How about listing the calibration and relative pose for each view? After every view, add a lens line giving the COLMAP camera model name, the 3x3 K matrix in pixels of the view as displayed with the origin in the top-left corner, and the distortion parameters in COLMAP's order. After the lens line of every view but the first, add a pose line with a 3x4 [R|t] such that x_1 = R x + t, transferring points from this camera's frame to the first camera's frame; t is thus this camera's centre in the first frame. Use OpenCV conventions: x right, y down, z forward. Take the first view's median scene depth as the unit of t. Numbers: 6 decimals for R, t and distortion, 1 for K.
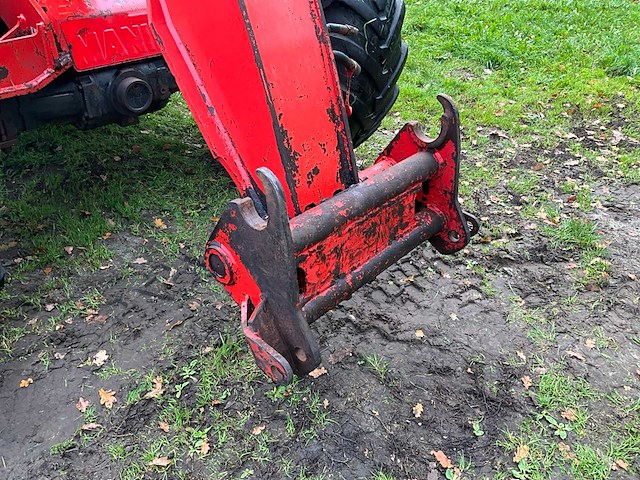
lens RADIAL K [[525.6, 0, 319.3], [0, 525.6, 241.7], [0, 0, 1]] dist [0.089993, -0.159849]
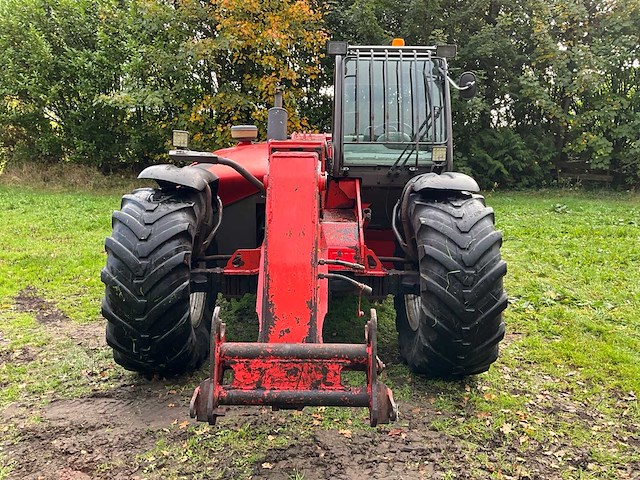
lens RADIAL K [[525.6, 0, 319.3], [0, 525.6, 241.7], [0, 0, 1]] dist [0.089993, -0.159849]
pose [[0.666892, 0.102098, -0.738127, 1.119327], [-0.403824, 0.882015, -0.242851, -0.010021], [0.626244, 0.460028, 0.629438, -0.160638]]
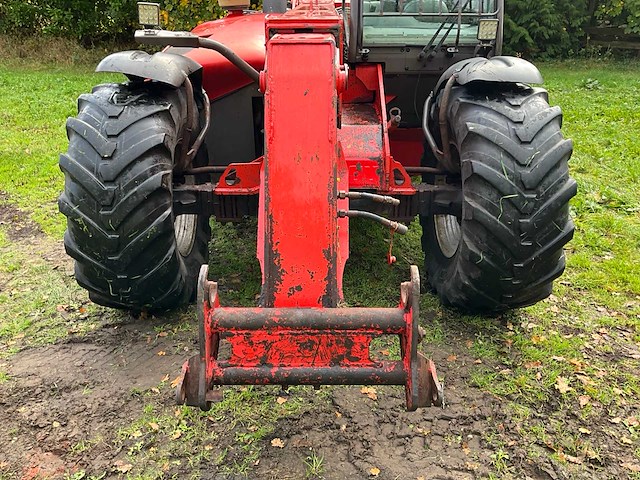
lens RADIAL K [[525.6, 0, 319.3], [0, 525.6, 241.7], [0, 0, 1]] dist [0.089993, -0.159849]
pose [[0.665957, 0.263499, -0.697904, 0.788011], [-0.394425, 0.918451, -0.029601, -0.187775], [0.633191, 0.294983, 0.715579, 0.017164]]
